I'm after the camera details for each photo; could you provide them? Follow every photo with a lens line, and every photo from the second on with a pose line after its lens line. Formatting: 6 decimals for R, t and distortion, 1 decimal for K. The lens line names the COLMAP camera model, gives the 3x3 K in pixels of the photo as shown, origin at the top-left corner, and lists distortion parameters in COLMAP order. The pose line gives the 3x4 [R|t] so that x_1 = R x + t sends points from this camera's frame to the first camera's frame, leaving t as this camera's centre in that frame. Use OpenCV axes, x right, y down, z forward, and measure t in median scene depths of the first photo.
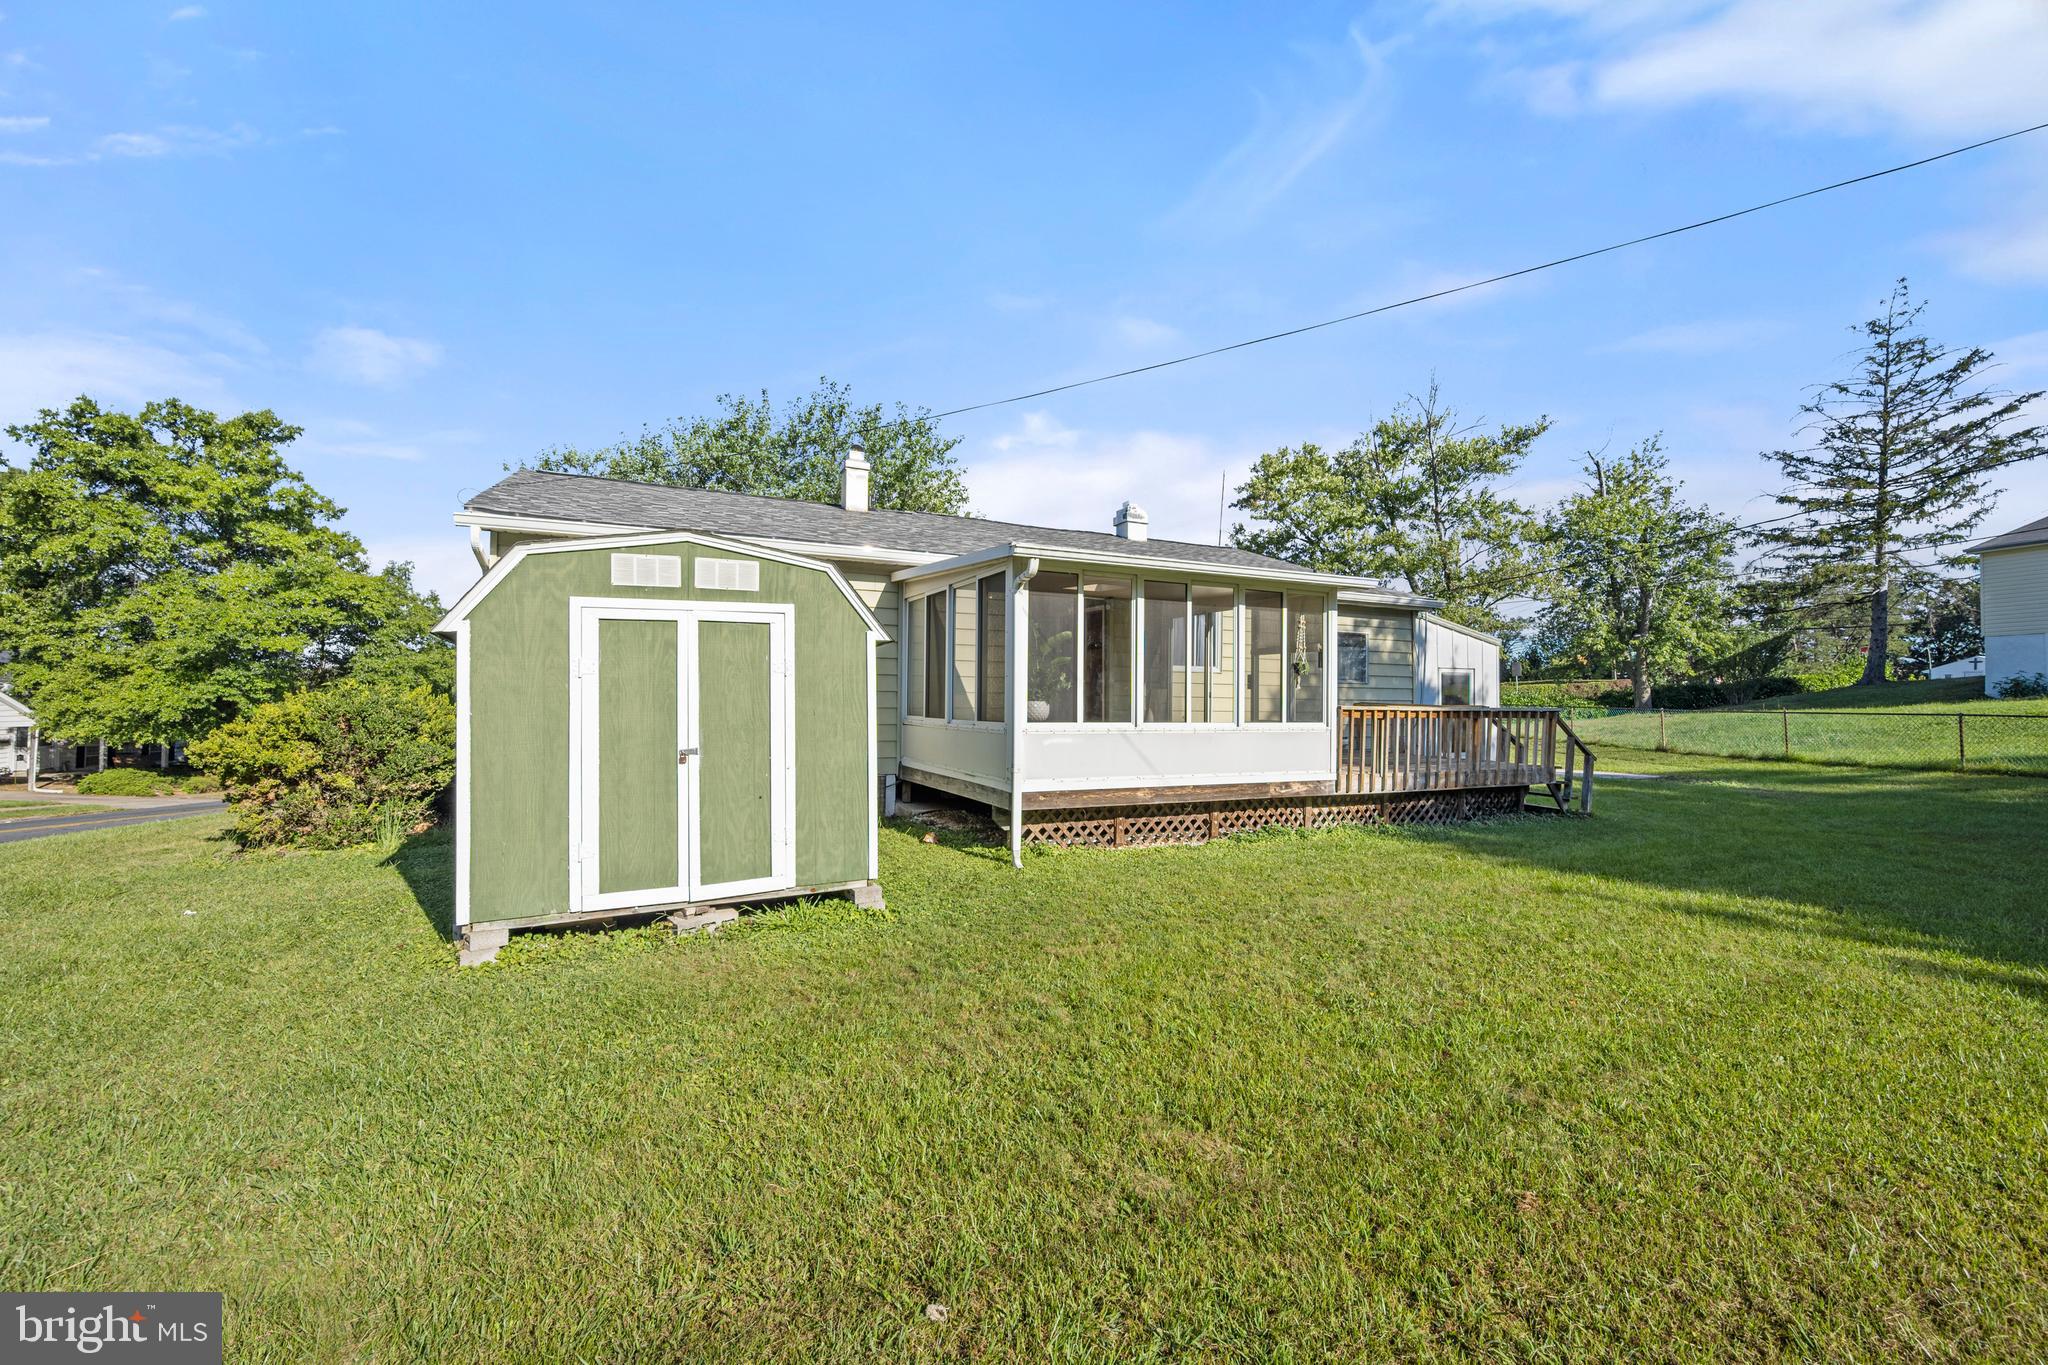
lens RADIAL K [[827.7, 0, 1022.2], [0, 827.7, 687.4], [0, 0, 1]] dist [-0.002813, 0.001519]
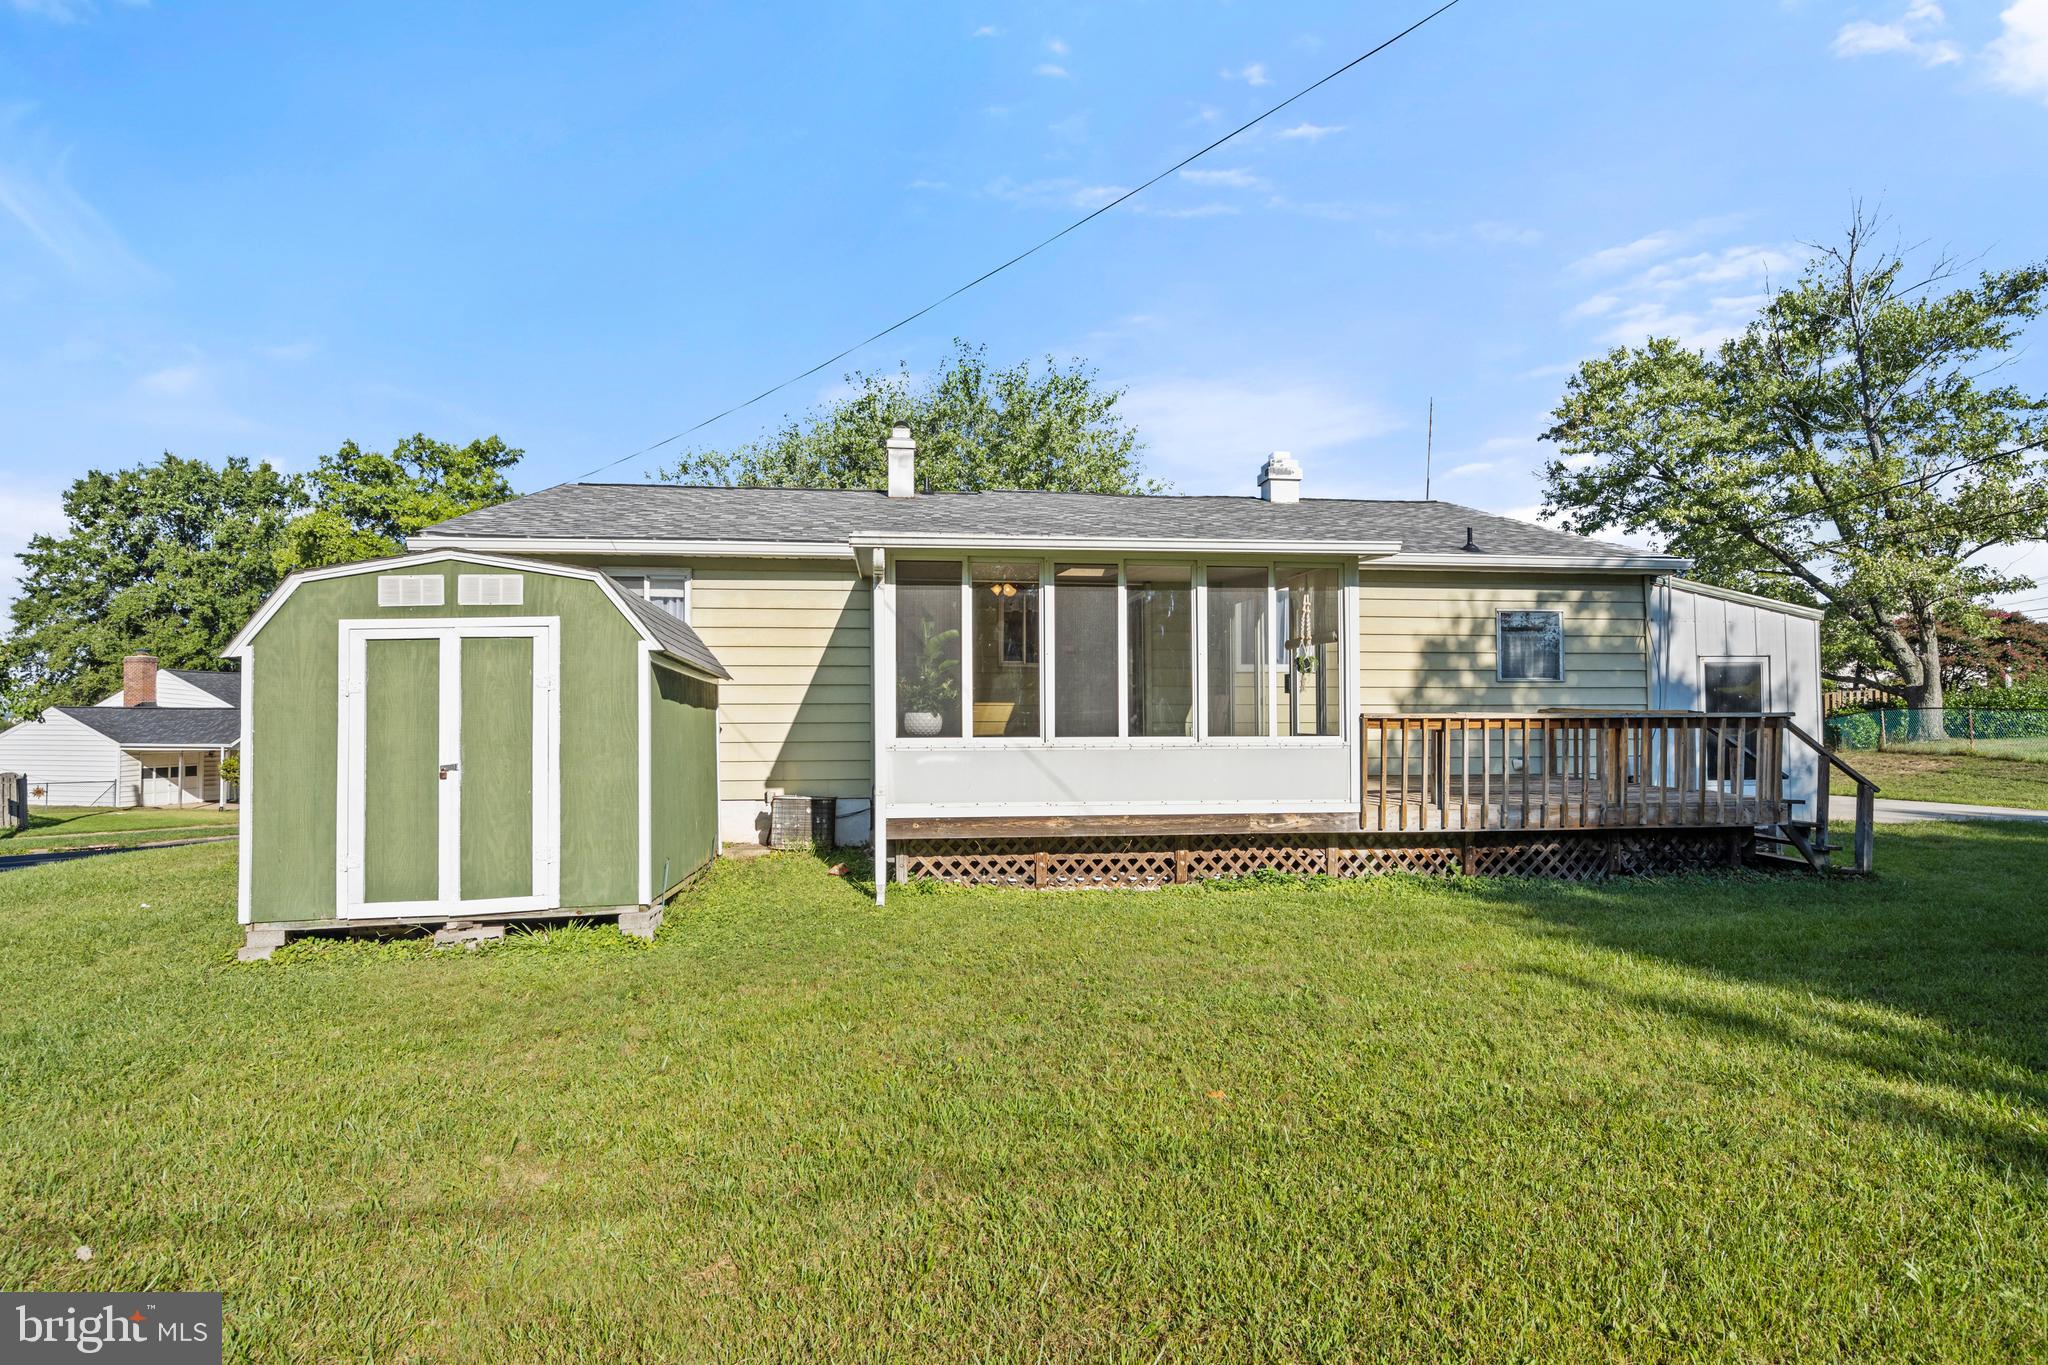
lens RADIAL K [[1033.4, 0, 1022.9], [0, 1033.4, 688.5], [0, 0, 1]] dist [-0.002204, 0.002096]
pose [[0.948346, -0.020412, -0.316581, 0.363059], [0.017797, 0.999779, -0.011149, 0.004247], [0.316739, 0.004939, 0.948500, 0.013416]]
